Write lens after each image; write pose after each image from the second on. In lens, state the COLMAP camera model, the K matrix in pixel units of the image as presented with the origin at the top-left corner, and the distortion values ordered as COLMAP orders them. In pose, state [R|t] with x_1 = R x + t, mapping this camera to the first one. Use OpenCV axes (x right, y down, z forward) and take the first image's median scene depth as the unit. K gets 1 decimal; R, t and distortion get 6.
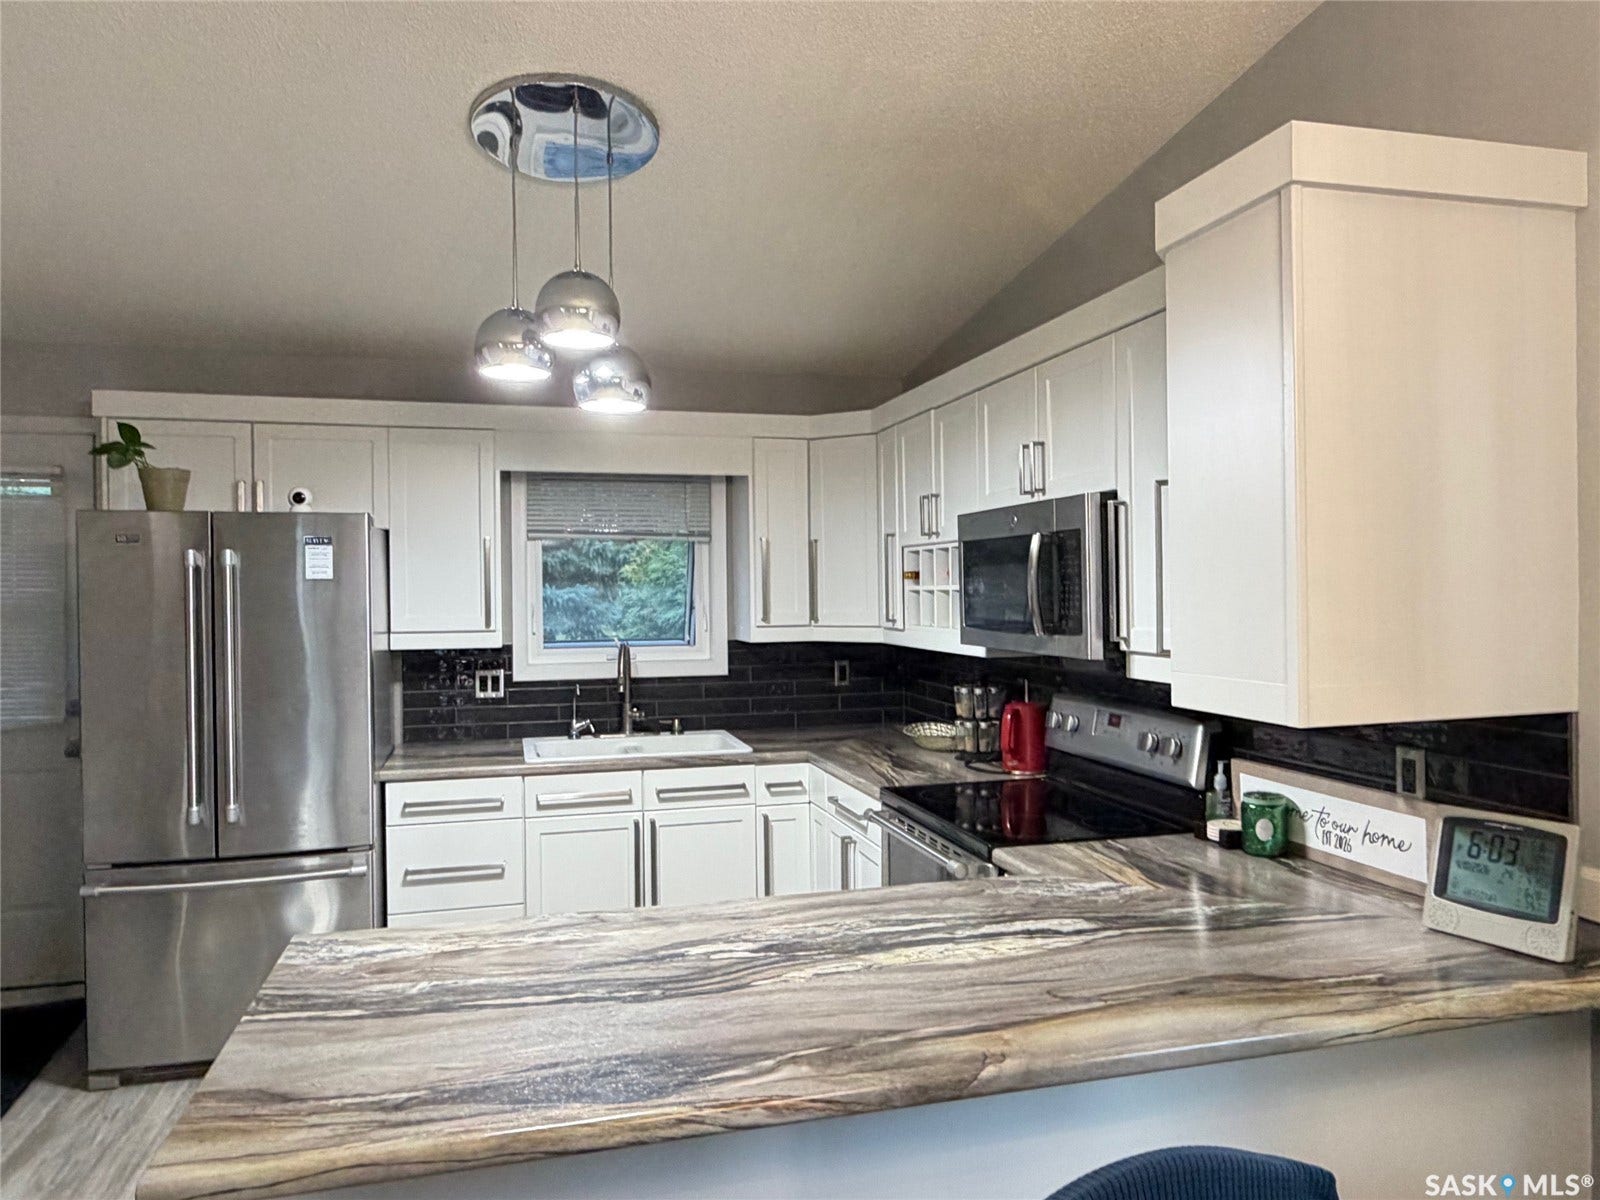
lens RADIAL K [[1066.8, 0, 786.8], [0, 1066.8, 594.5], [0, 0, 1]] dist [0.000803, -0.003278]
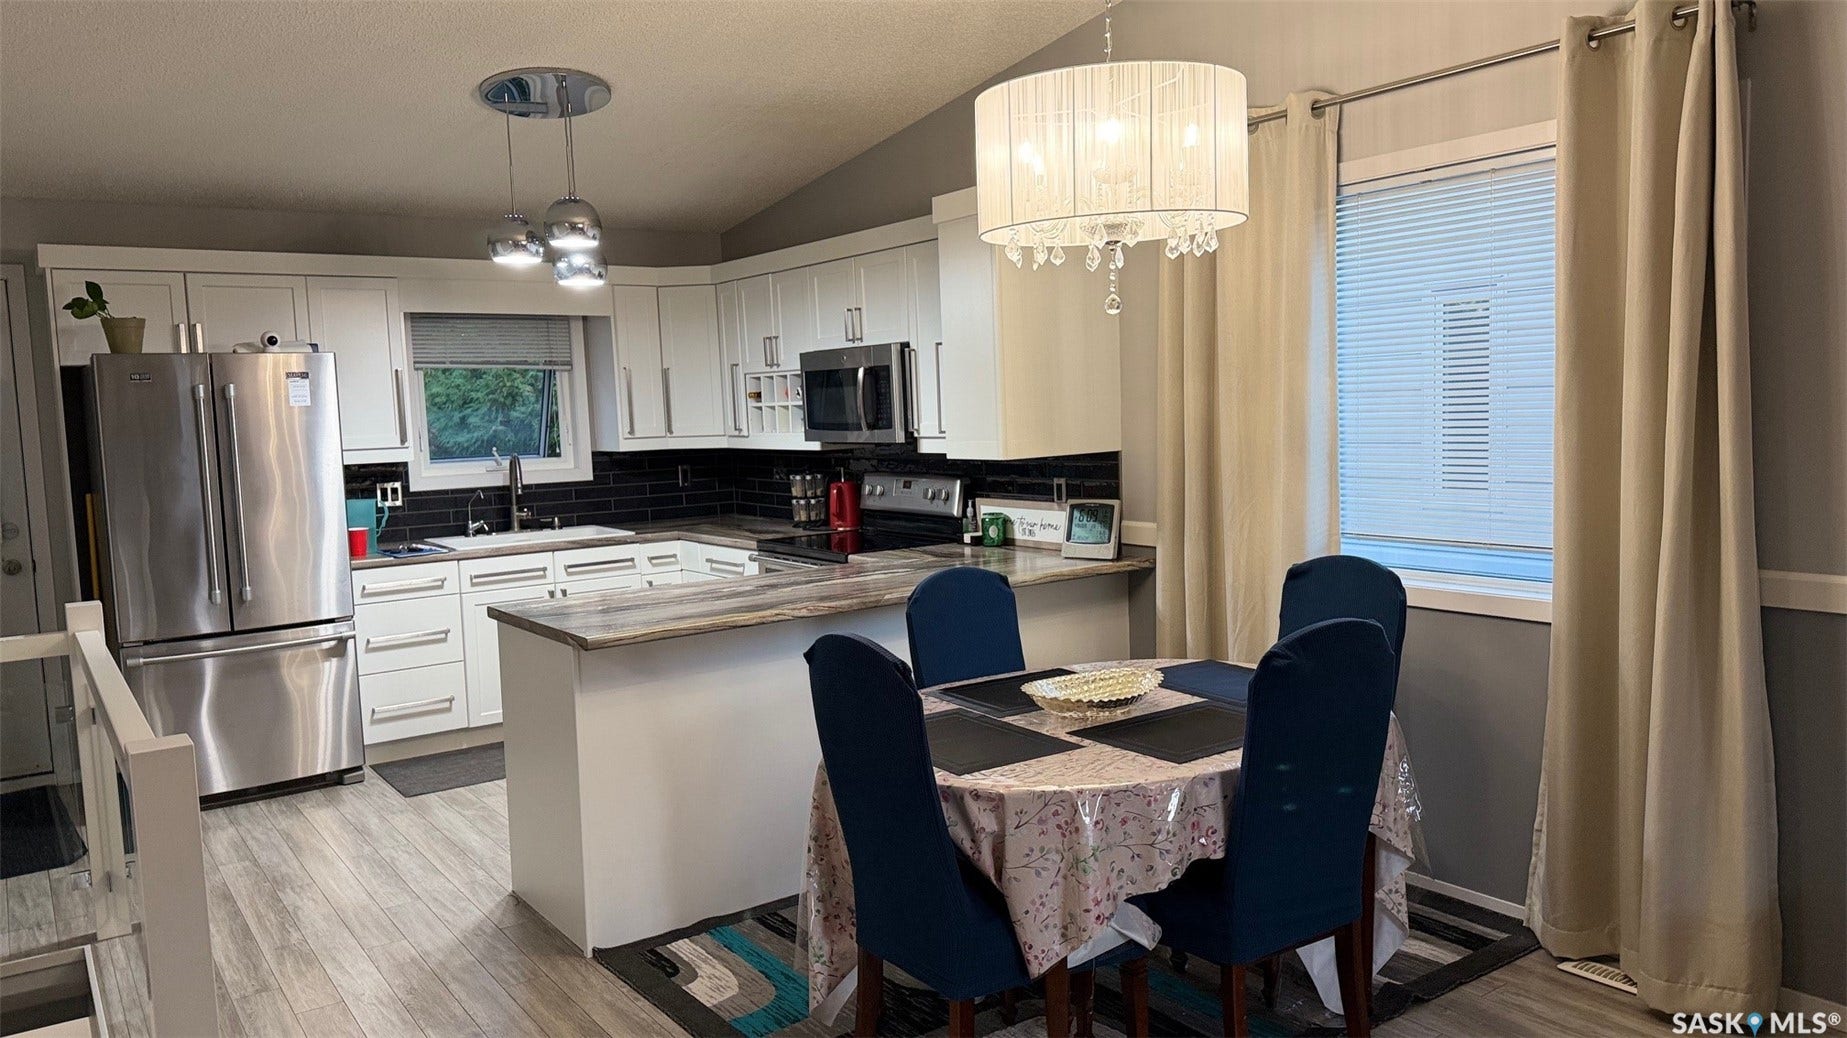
lens RADIAL K [[1305.5, 0, 954.1], [0, 1305.5, 522.1], [0, 0, 1]] dist [0.102735, -0.198724]
pose [[0.928785, -0.055405, 0.366455, -0.390959], [0.026389, 0.996139, 0.083727, 0.014936], [-0.369679, -0.068094, 0.926661, -0.943674]]
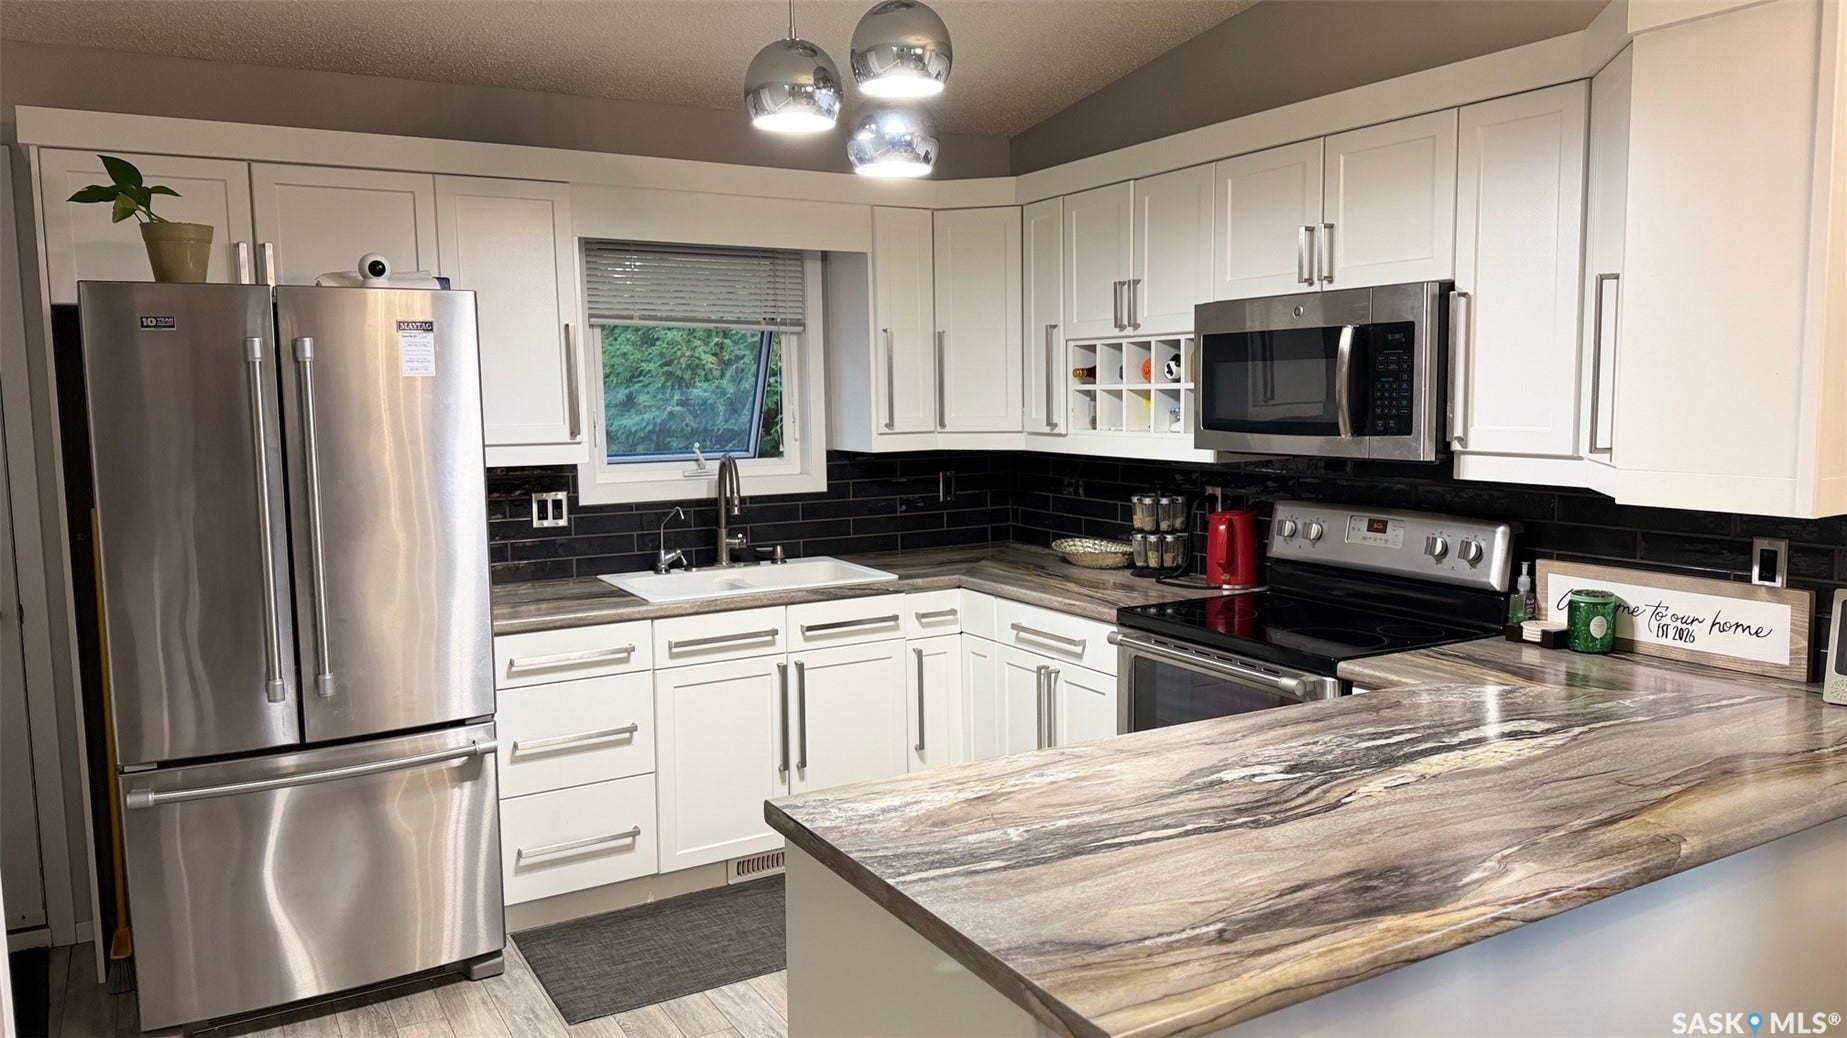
lens RADIAL K [[1290.9, 0, 915.1], [0, 1290.9, 519.1], [0, 0, 1]] dist [0.117140, -0.194056]
pose [[0.965295, -0.030698, 0.259353, -0.442876], [0.005654, 0.995291, 0.096763, -0.002617], [-0.261102, -0.091938, 0.960923, -0.006232]]
